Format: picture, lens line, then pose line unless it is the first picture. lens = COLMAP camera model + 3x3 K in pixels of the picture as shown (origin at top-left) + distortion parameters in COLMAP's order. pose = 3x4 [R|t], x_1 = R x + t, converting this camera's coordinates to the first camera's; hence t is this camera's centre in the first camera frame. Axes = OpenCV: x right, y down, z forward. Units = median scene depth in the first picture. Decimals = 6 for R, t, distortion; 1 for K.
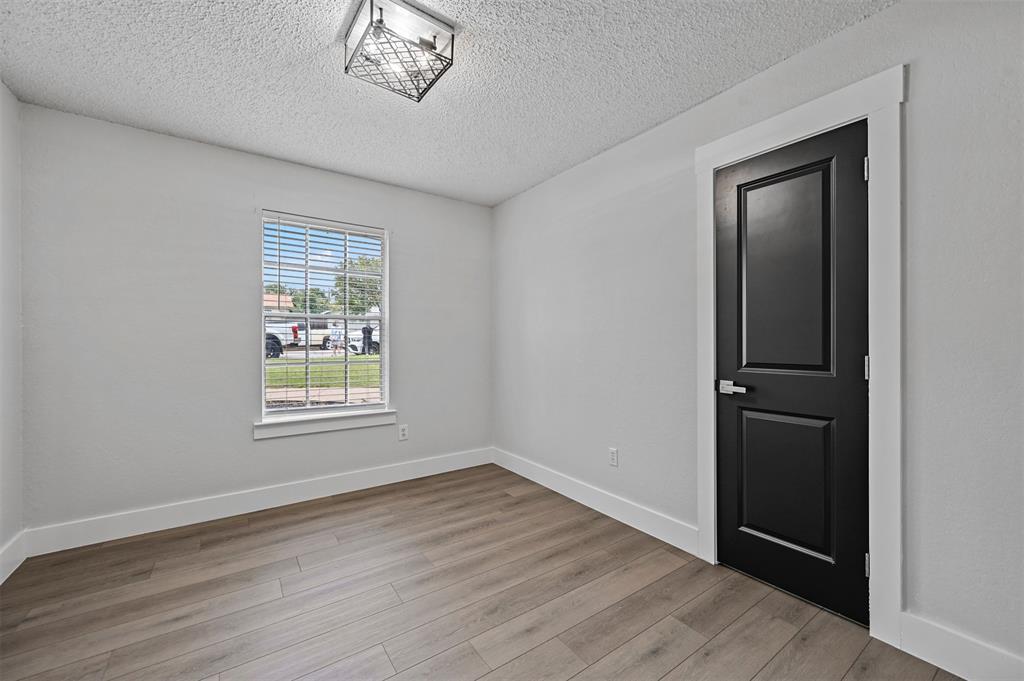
lens RADIAL K [[404.4, 0, 514.0], [0, 404.4, 341.9], [0, 0, 1]] dist [-0.000839, -0.000226]
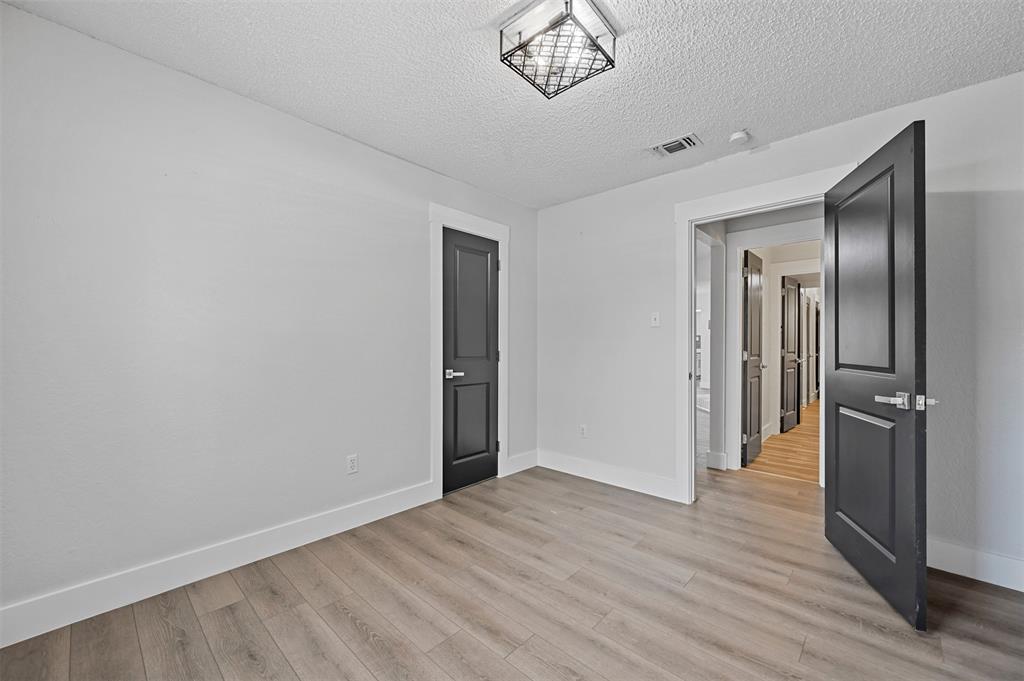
lens RADIAL K [[404.4, 0, 515.0], [0, 404.4, 343.4], [0, 0, 1]] dist [-0.000839, -0.000226]
pose [[-0.207787, -0.001208, 0.978173, -0.957454], [-0.001600, 0.999998, 0.000896, -0.005138], [-0.978173, -0.001379, -0.207789, 1.025069]]
